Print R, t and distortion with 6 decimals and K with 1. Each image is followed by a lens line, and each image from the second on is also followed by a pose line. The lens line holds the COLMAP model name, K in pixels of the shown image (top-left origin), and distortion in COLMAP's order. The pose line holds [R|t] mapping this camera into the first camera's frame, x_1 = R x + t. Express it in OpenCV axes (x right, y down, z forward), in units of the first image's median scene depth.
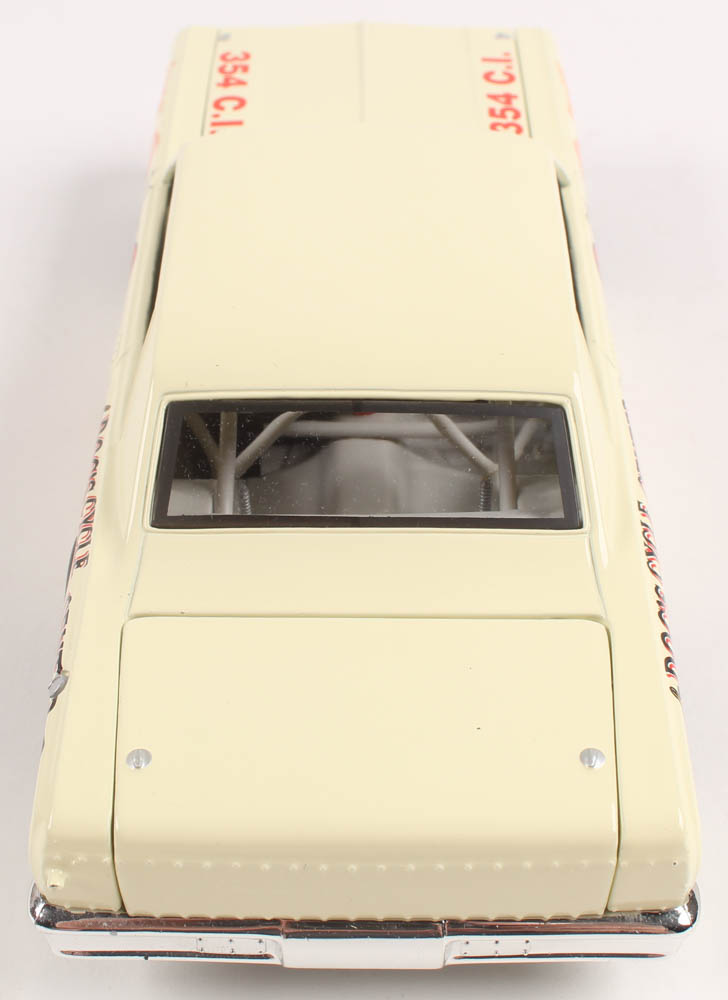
lens RADIAL K [[715.9, 0, 366.5], [0, 715.9, 503.3], [0, 0, 1]] dist [-0.048350, -0.007313]
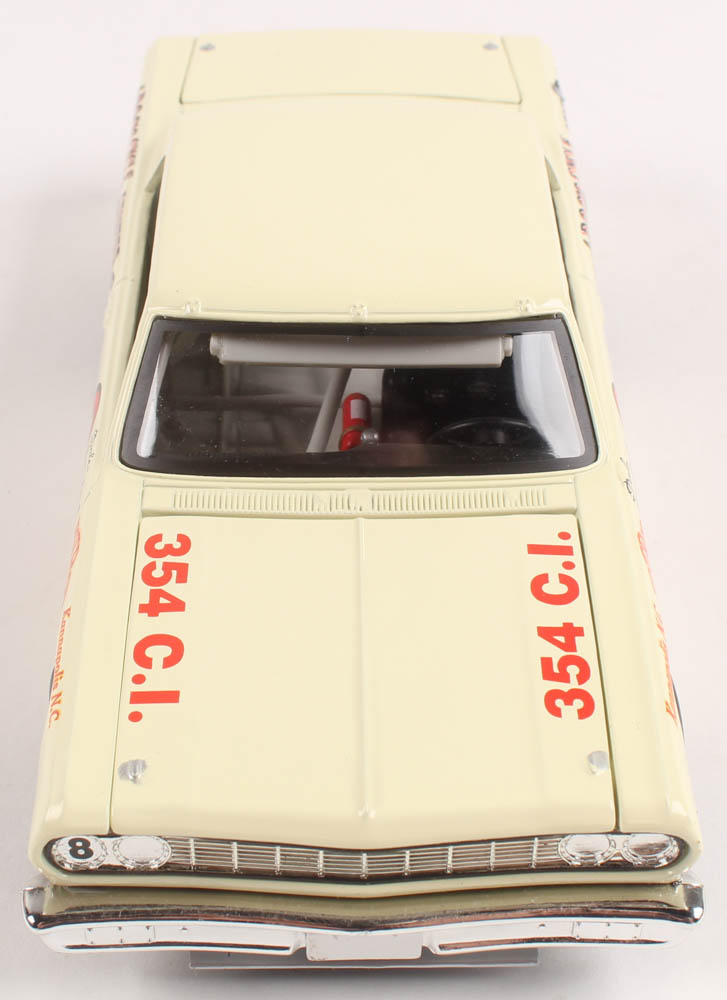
lens RADIAL K [[715.9, 0, 361.7], [0, 715.9, 497.5], [0, 0, 1]] dist [-0.048350, -0.007313]
pose [[0.999906, -0.013429, 0.002818, 0.000676], [0.013386, 0.999803, 0.014644, -0.715969], [-0.003015, -0.014605, 0.999889, 0.312677]]
